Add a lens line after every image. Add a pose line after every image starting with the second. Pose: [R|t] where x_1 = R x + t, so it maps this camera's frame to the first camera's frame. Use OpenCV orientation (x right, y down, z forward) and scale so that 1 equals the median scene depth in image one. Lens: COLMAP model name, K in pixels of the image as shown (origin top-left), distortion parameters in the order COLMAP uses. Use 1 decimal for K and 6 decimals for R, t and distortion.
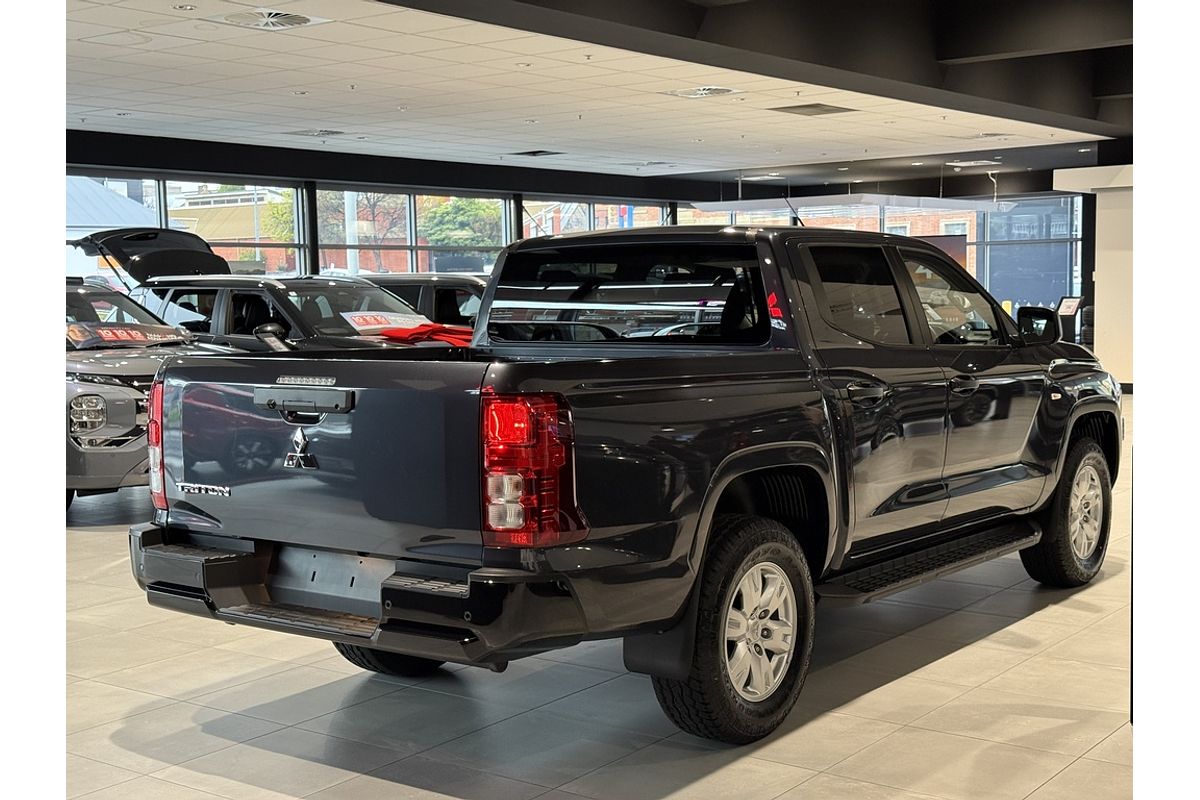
lens RADIAL K [[1501.5, 0, 600.0], [0, 1501.5, 400.0], [0, 0, 1]] dist [0.022932, 0.027383]
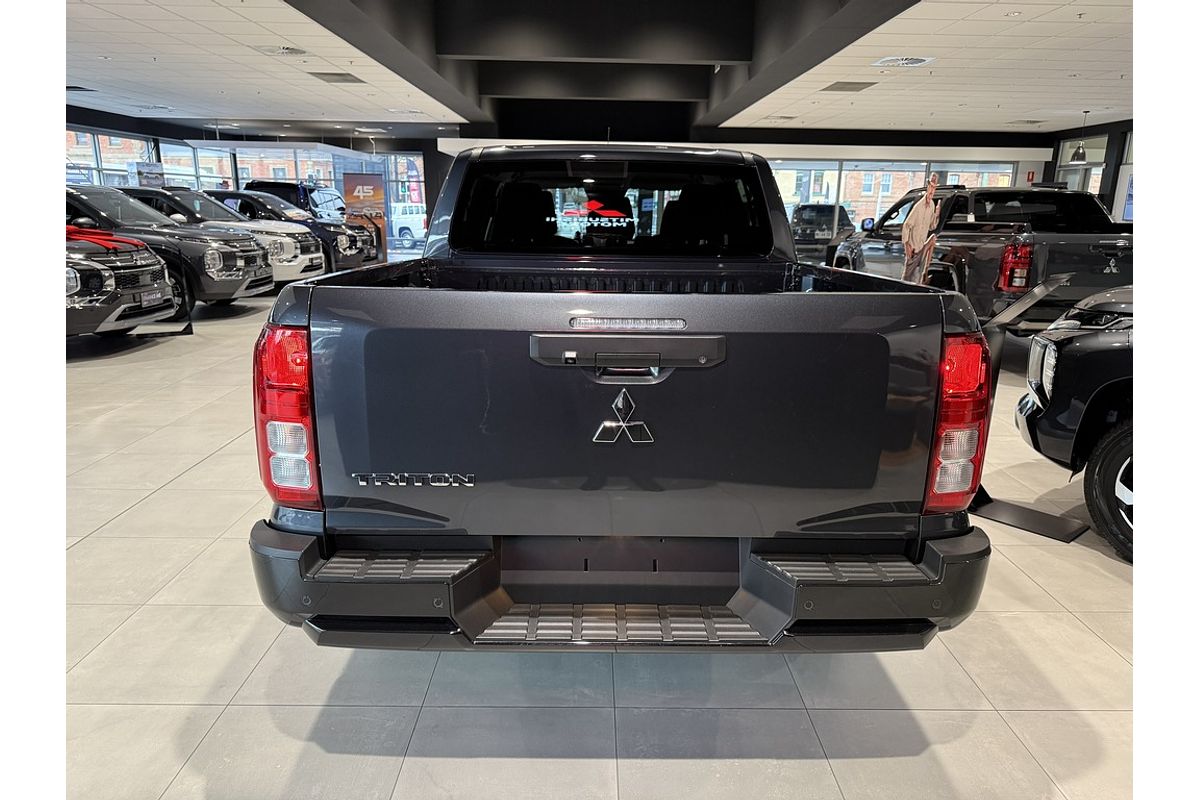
lens RADIAL K [[773.6, 0, 600.0], [0, 773.6, 400.0], [0, 0, 1]] dist [0.000840, -0.000553]
pose [[0.791989, -0.113626, 0.599869, -0.107851], [0.012089, 0.985255, 0.170665, -0.009709], [-0.610416, -0.127913, 0.781684, 0.175843]]
